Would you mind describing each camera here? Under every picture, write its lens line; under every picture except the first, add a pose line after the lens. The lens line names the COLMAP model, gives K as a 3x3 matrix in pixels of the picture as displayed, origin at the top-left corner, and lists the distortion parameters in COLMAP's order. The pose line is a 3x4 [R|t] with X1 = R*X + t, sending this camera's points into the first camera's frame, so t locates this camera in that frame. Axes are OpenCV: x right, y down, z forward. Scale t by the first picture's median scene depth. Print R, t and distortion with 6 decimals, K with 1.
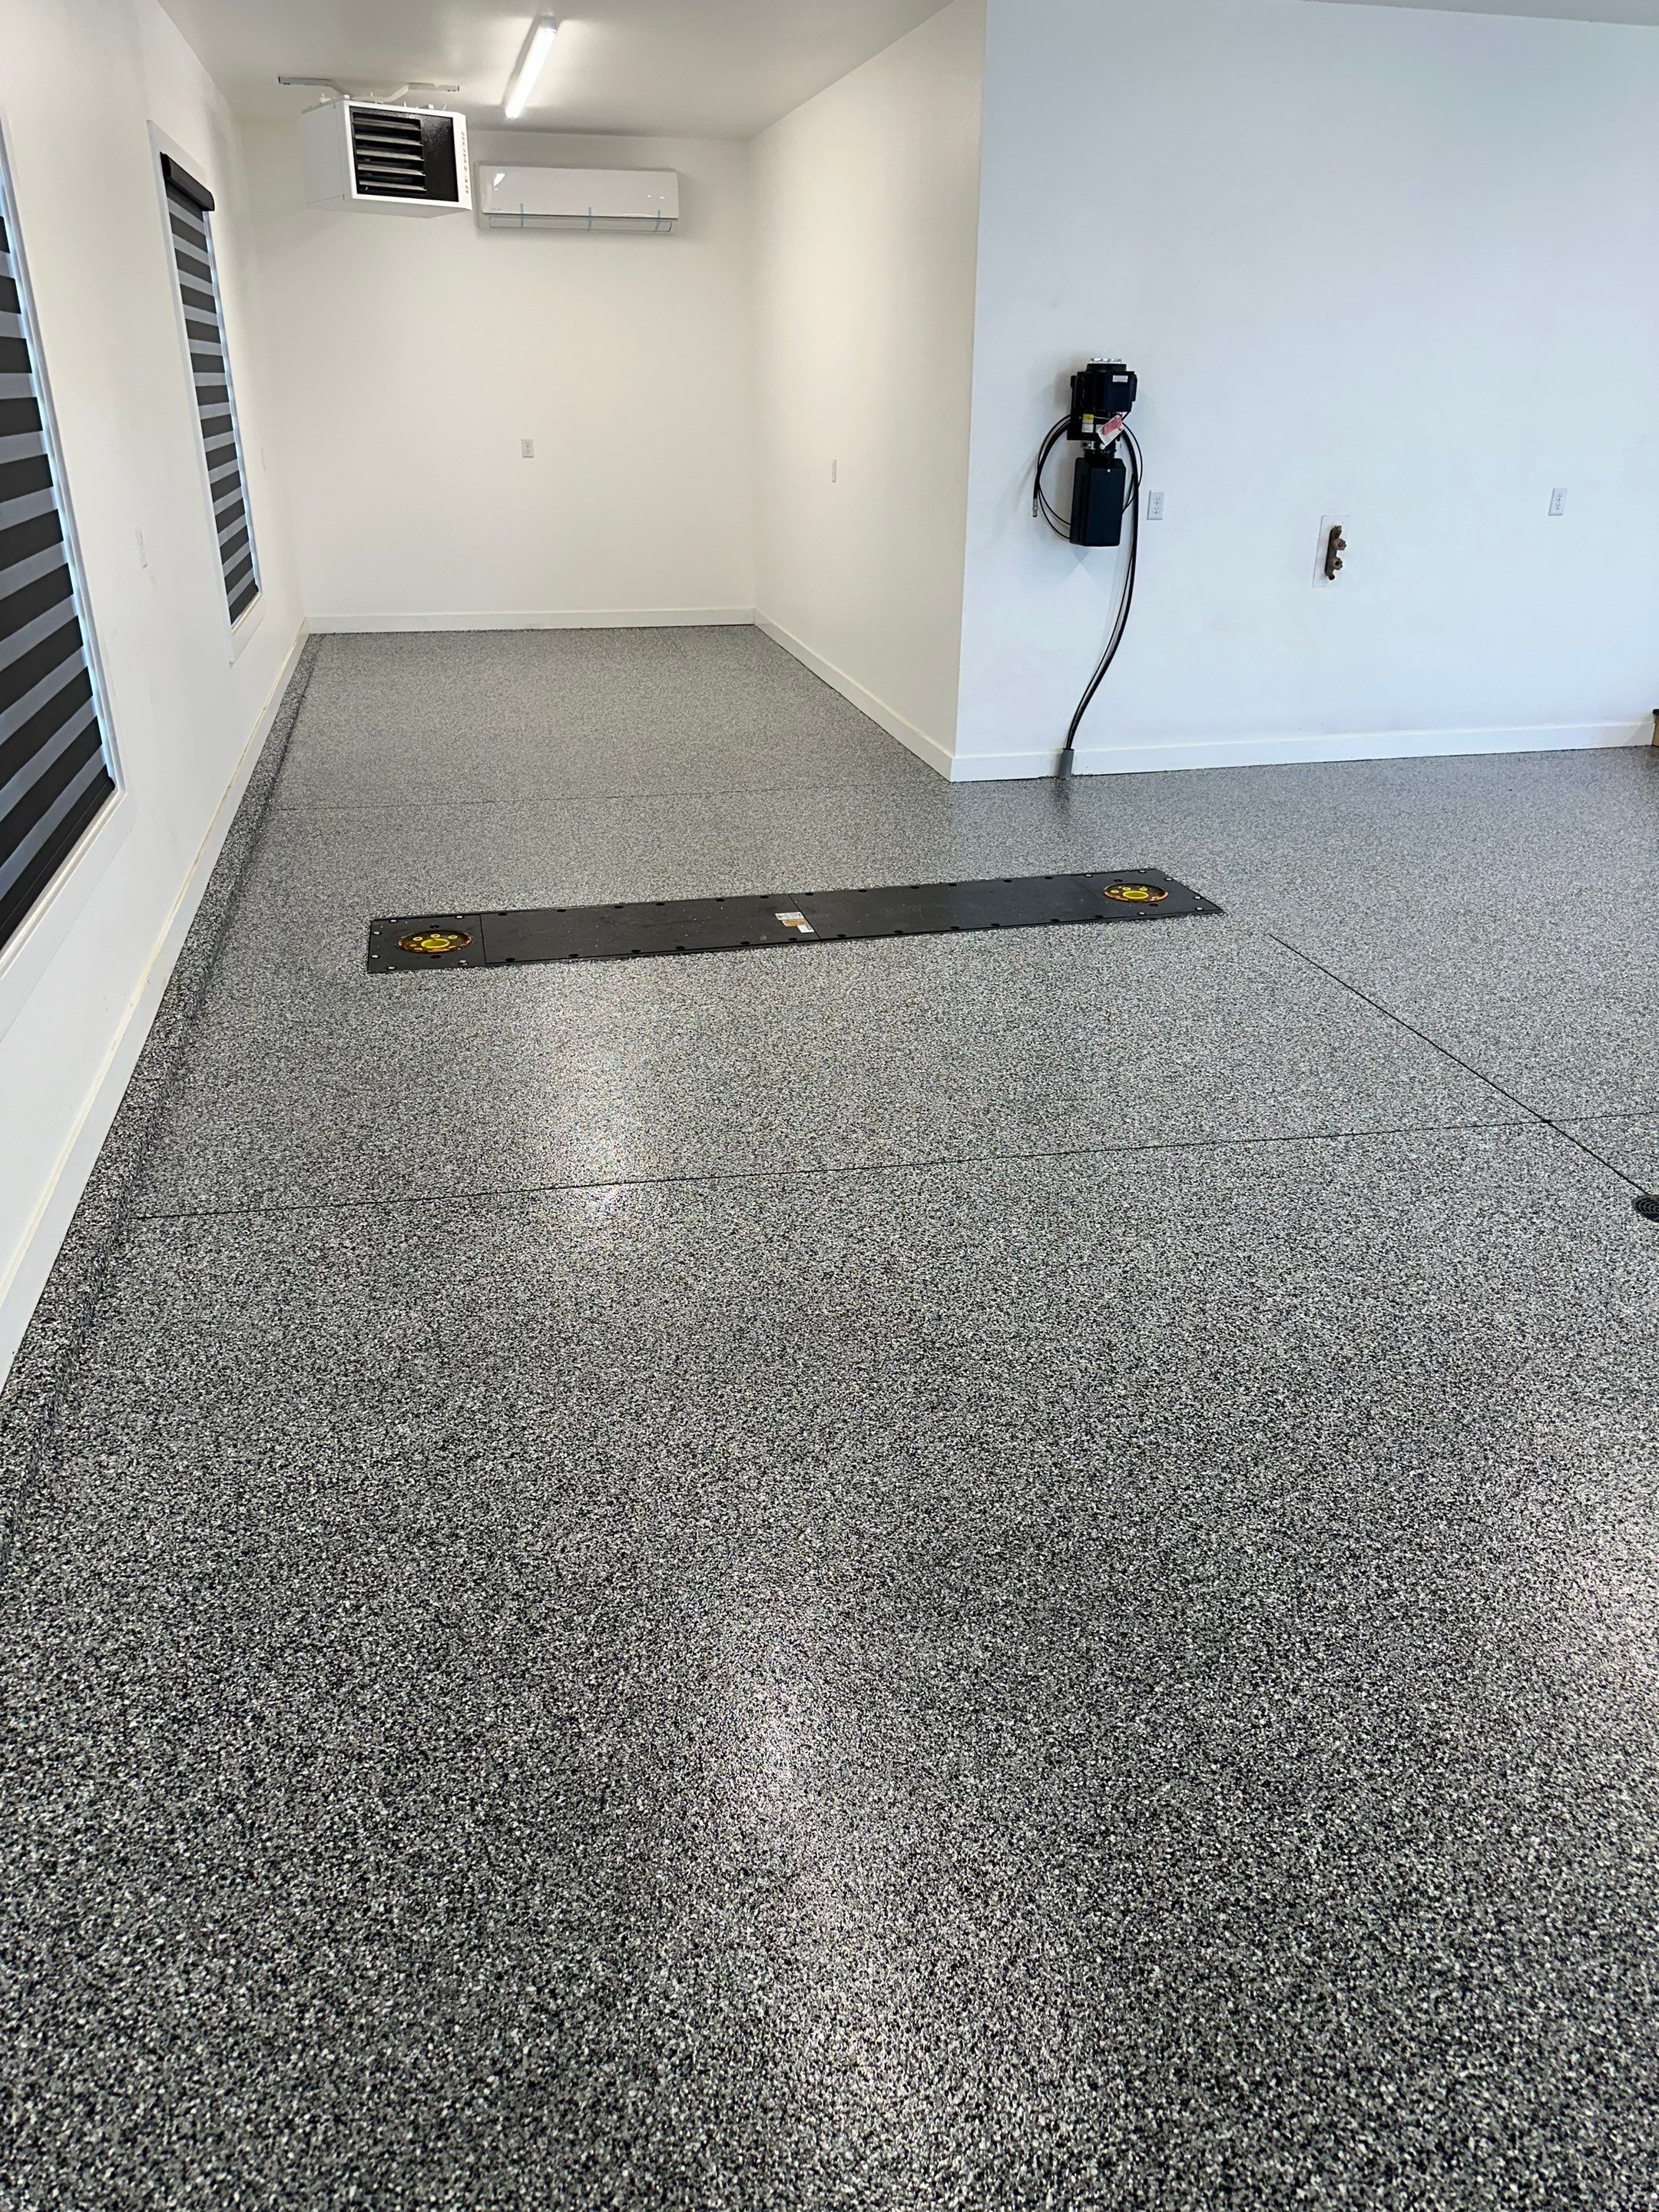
lens RADIAL K [[1546.7, 0, 837.8], [0, 1546.7, 1115.6], [0, 0, 1]] dist [0.121468, -0.167679]
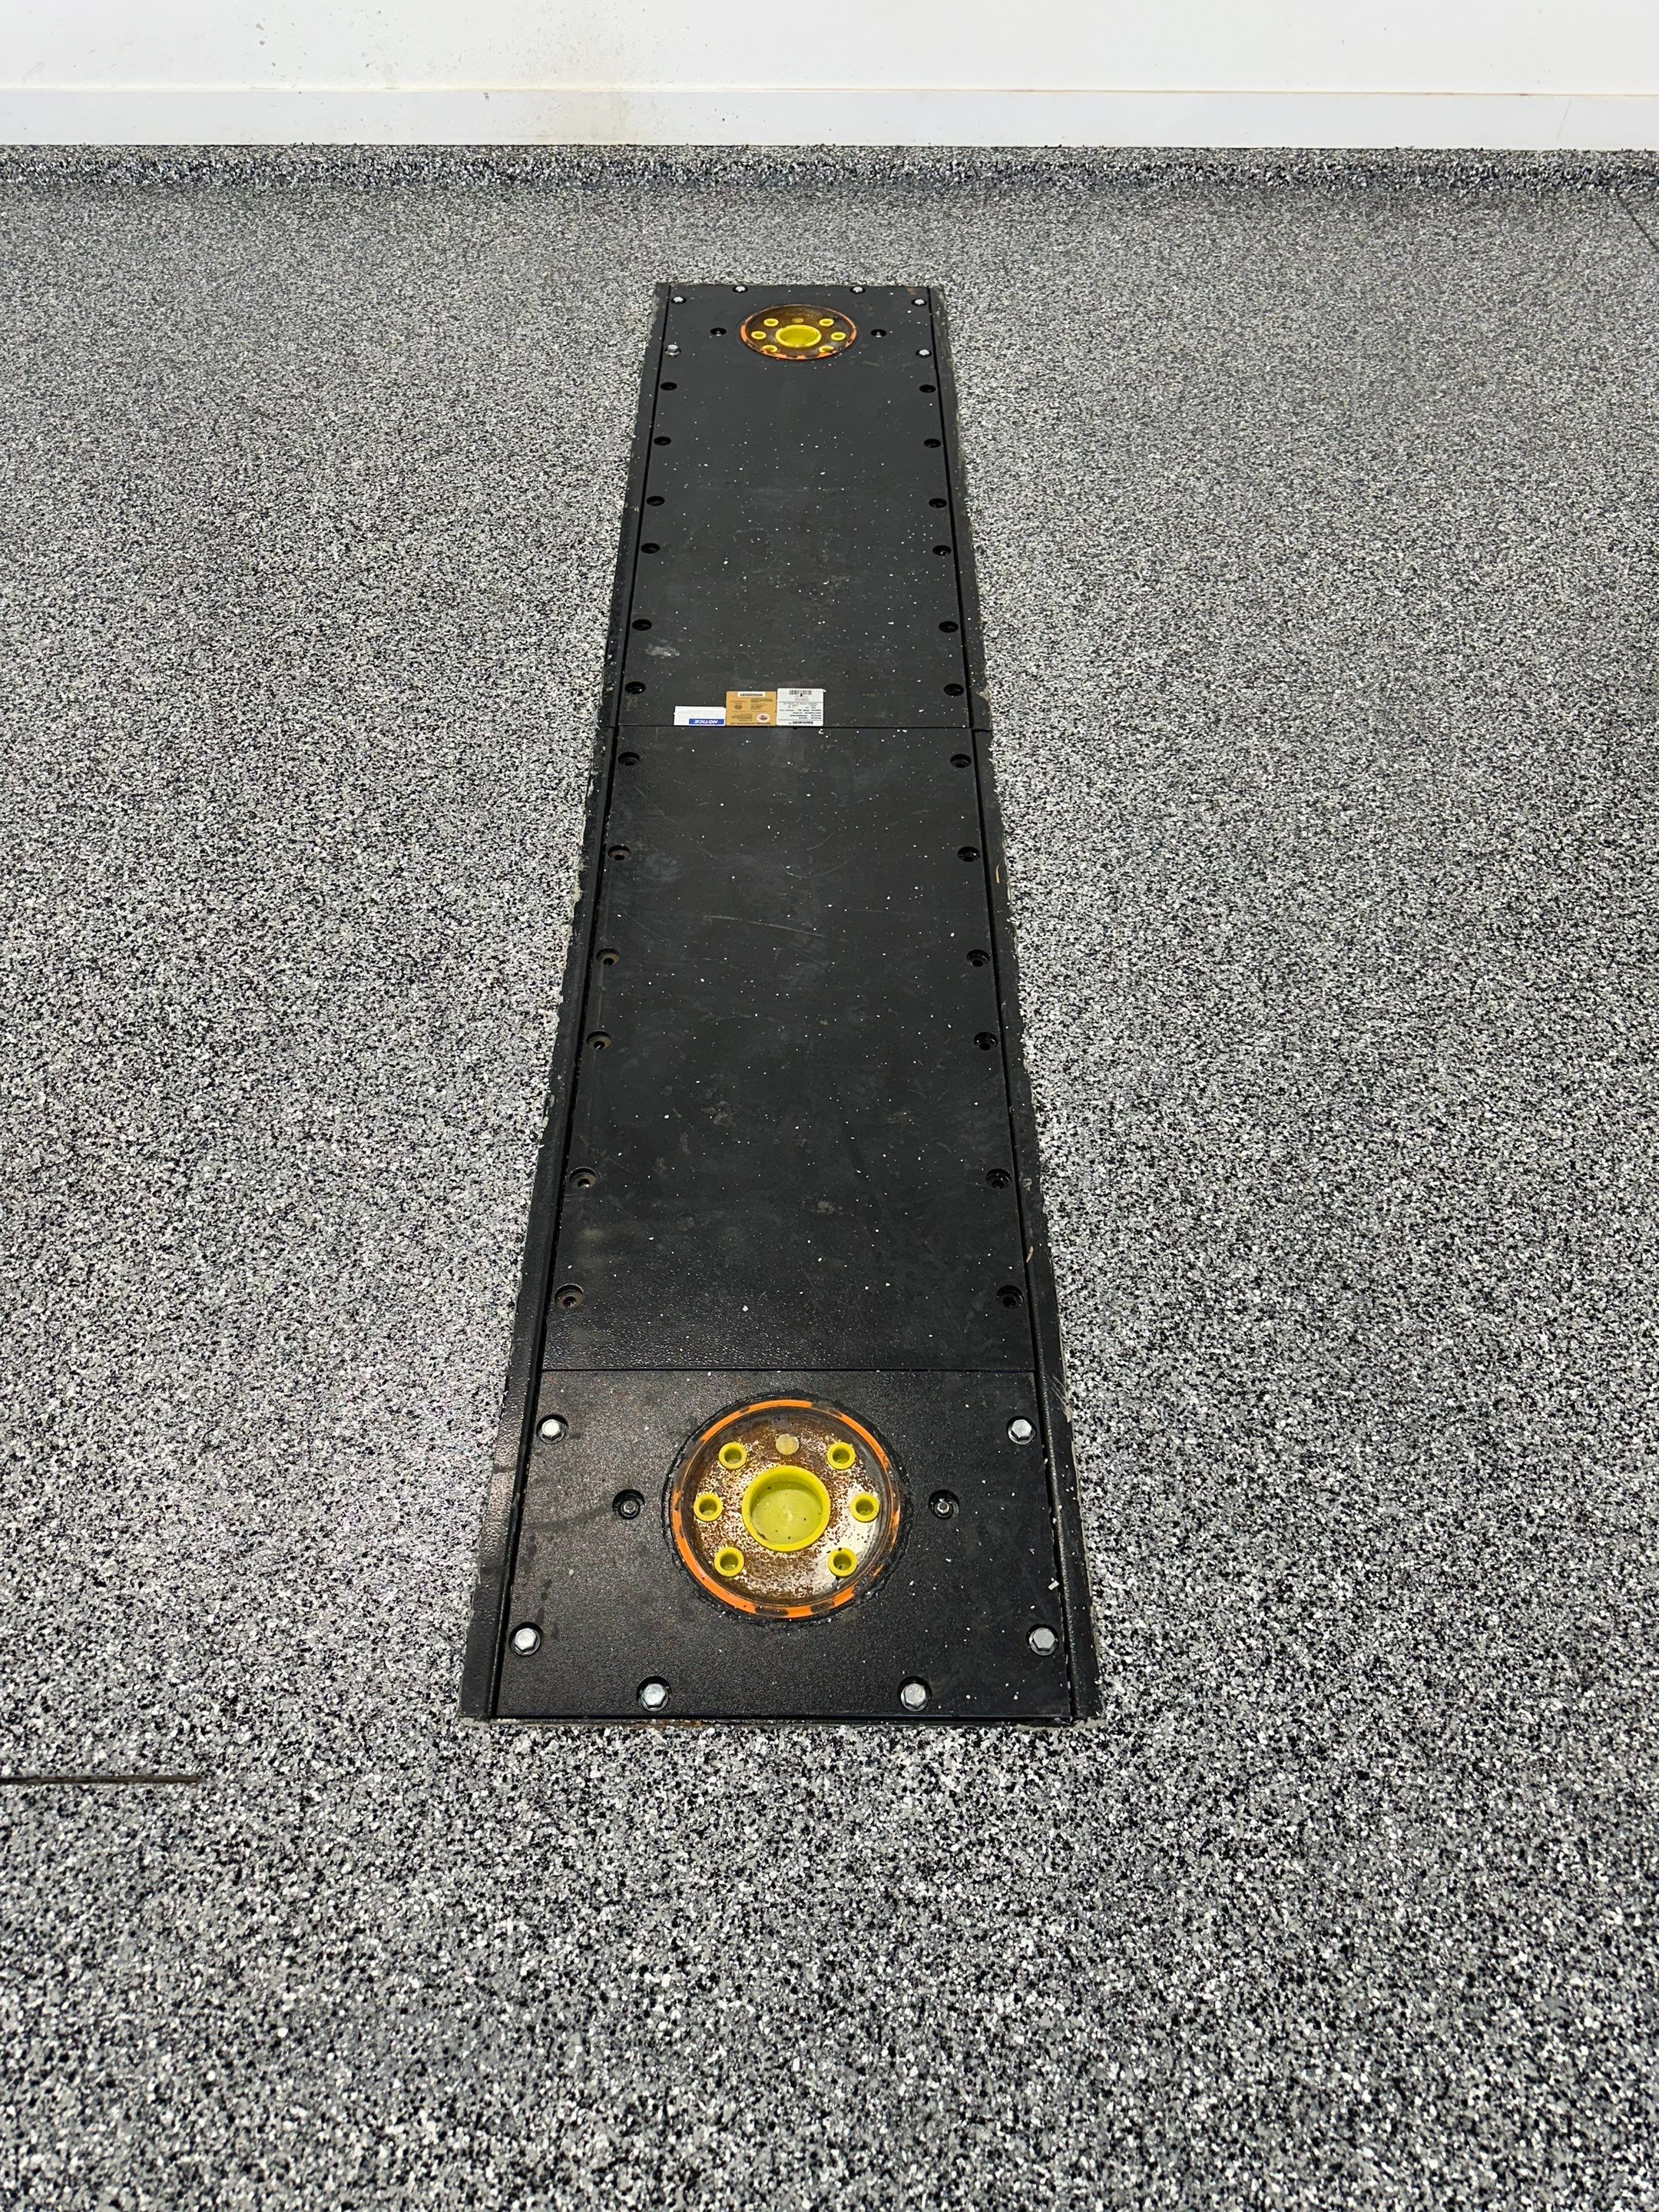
lens RADIAL K [[1546.7, 0, 837.8], [0, 1546.7, 1115.6], [0, 0, 1]] dist [0.121468, -0.167679]
pose [[-0.225284, 0.754648, -0.616241, 0.328042], [-0.422424, 0.494303, 0.759752, -0.415285], [0.877955, 0.431475, 0.207423, 0.983616]]
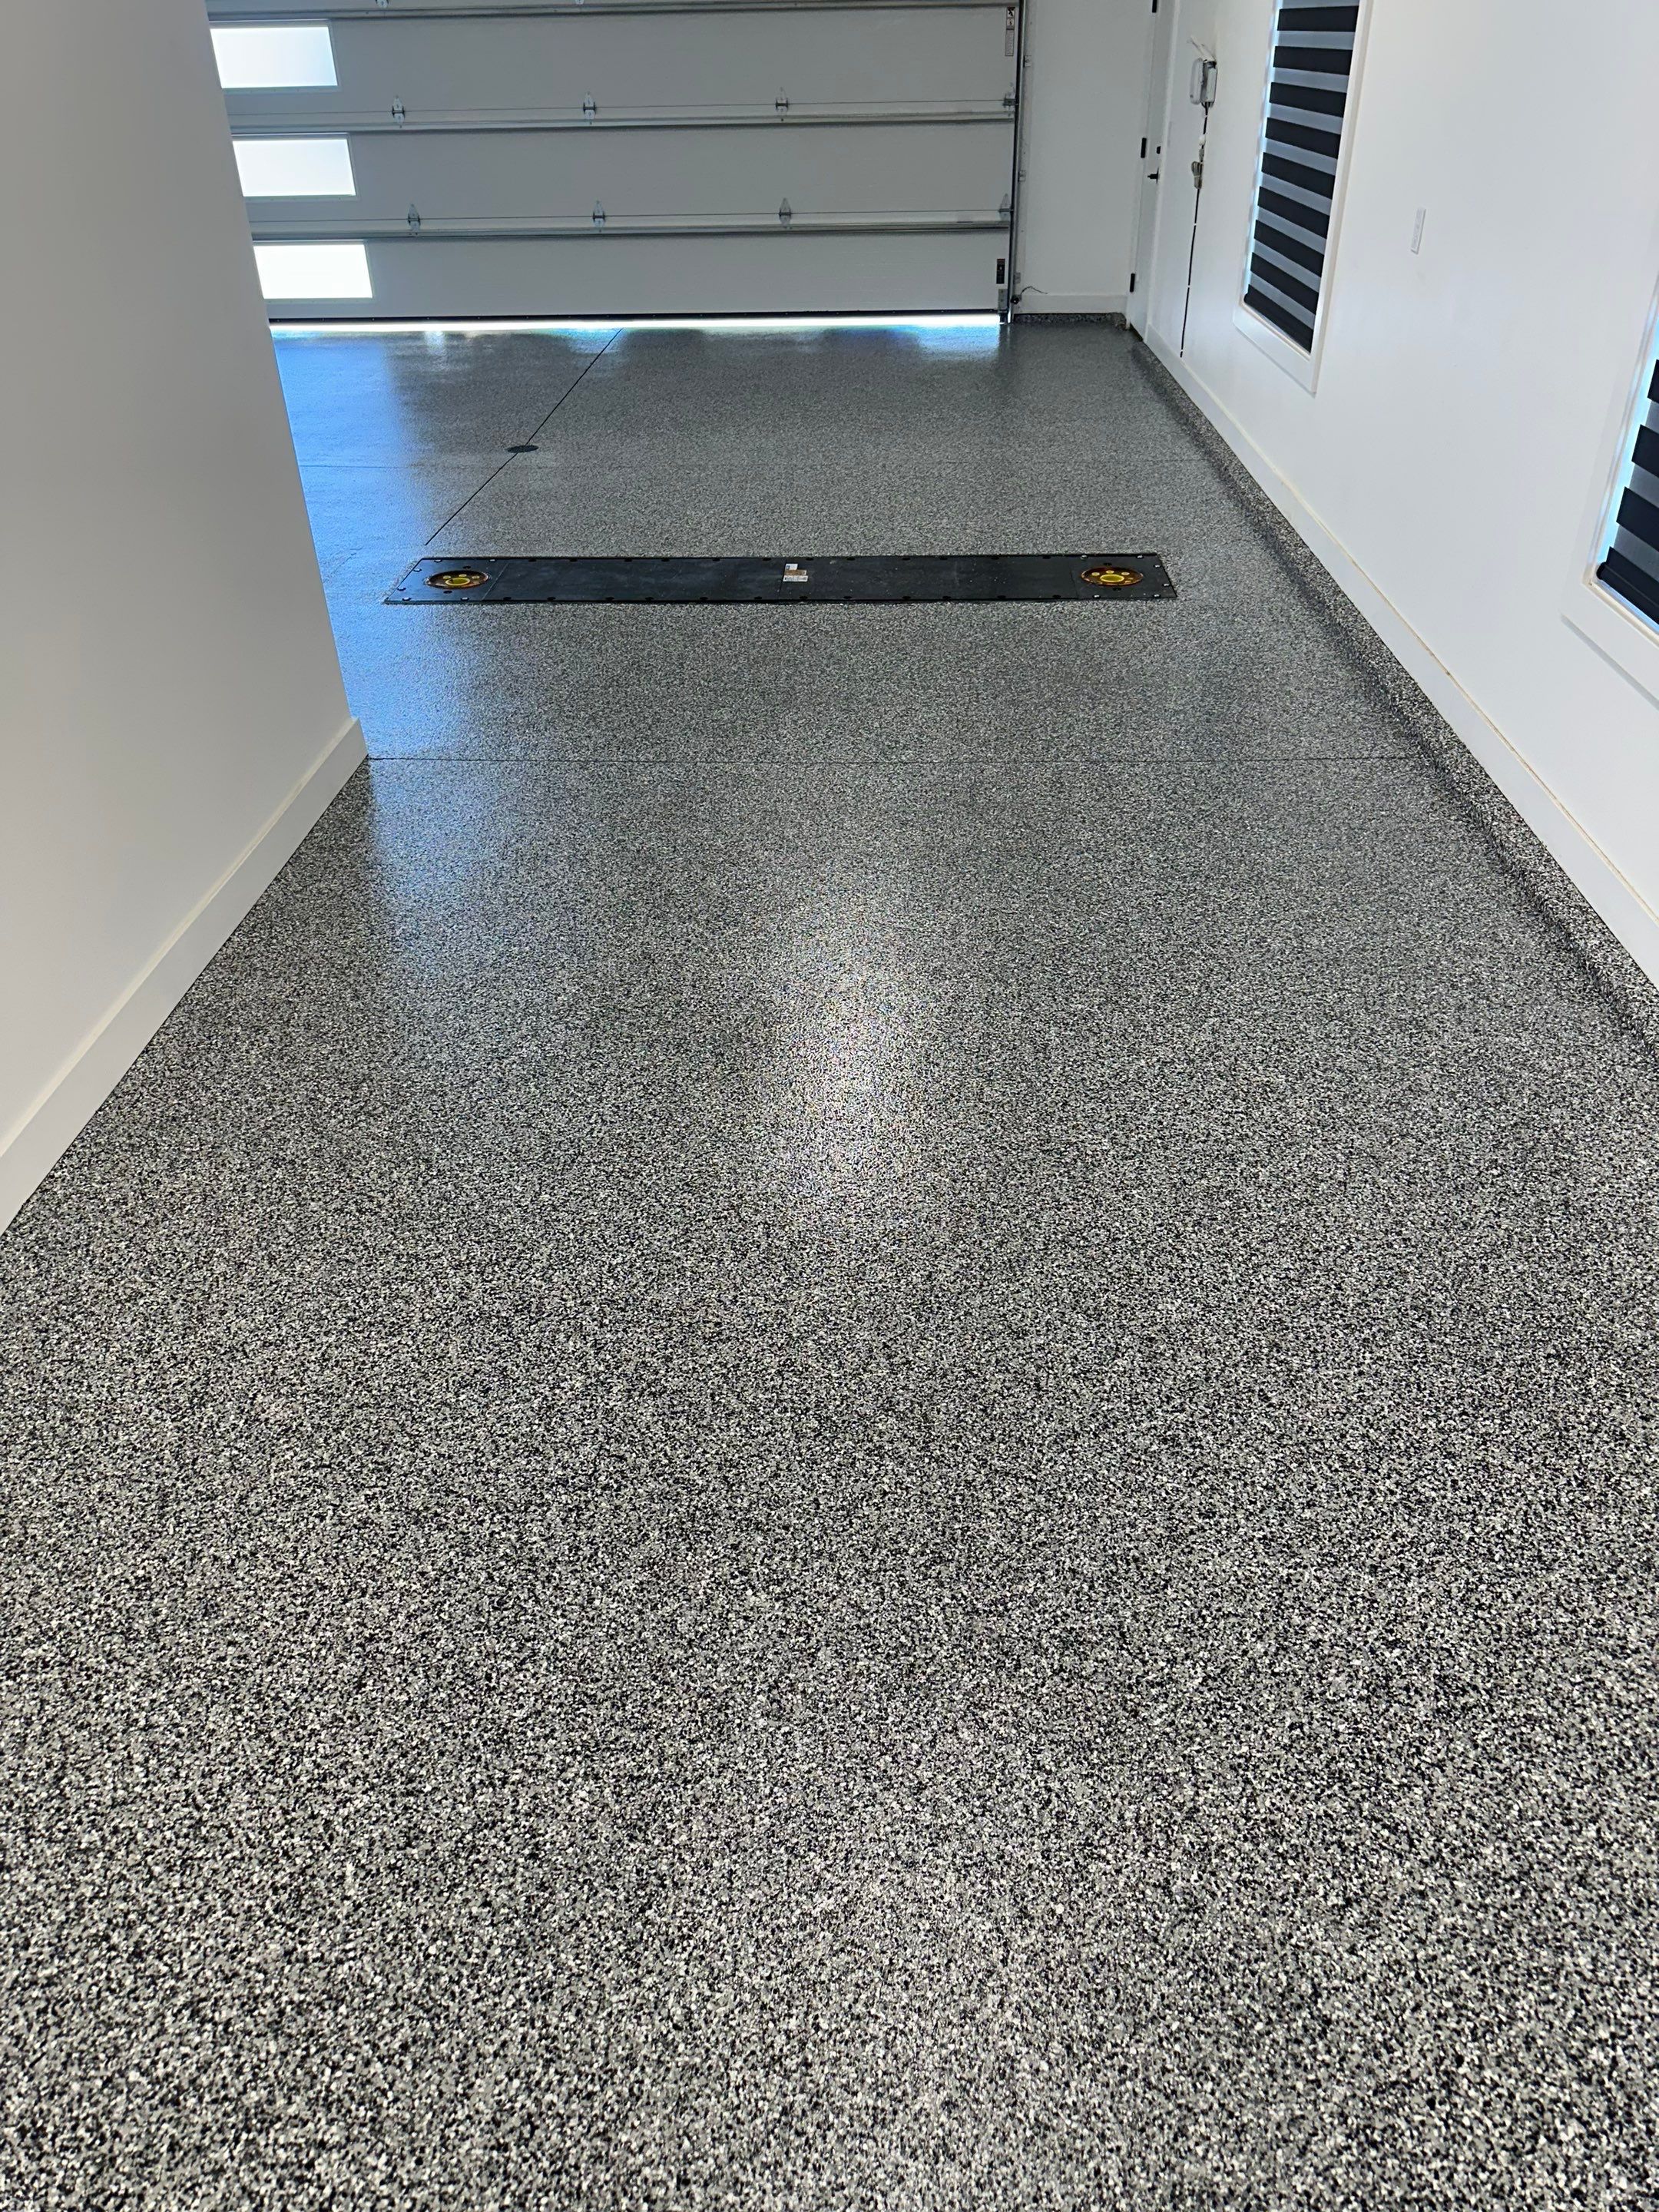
lens RADIAL K [[1563.9, 0, 837.8], [0, 1563.9, 1122.5], [0, 0, 1]] dist [0.029812, -0.032874]
pose [[-0.963957, -0.144389, 0.223471, -0.366534], [0.122884, 0.503354, 0.855297, -0.887746], [-0.235980, 0.851931, -0.467469, 1.862854]]
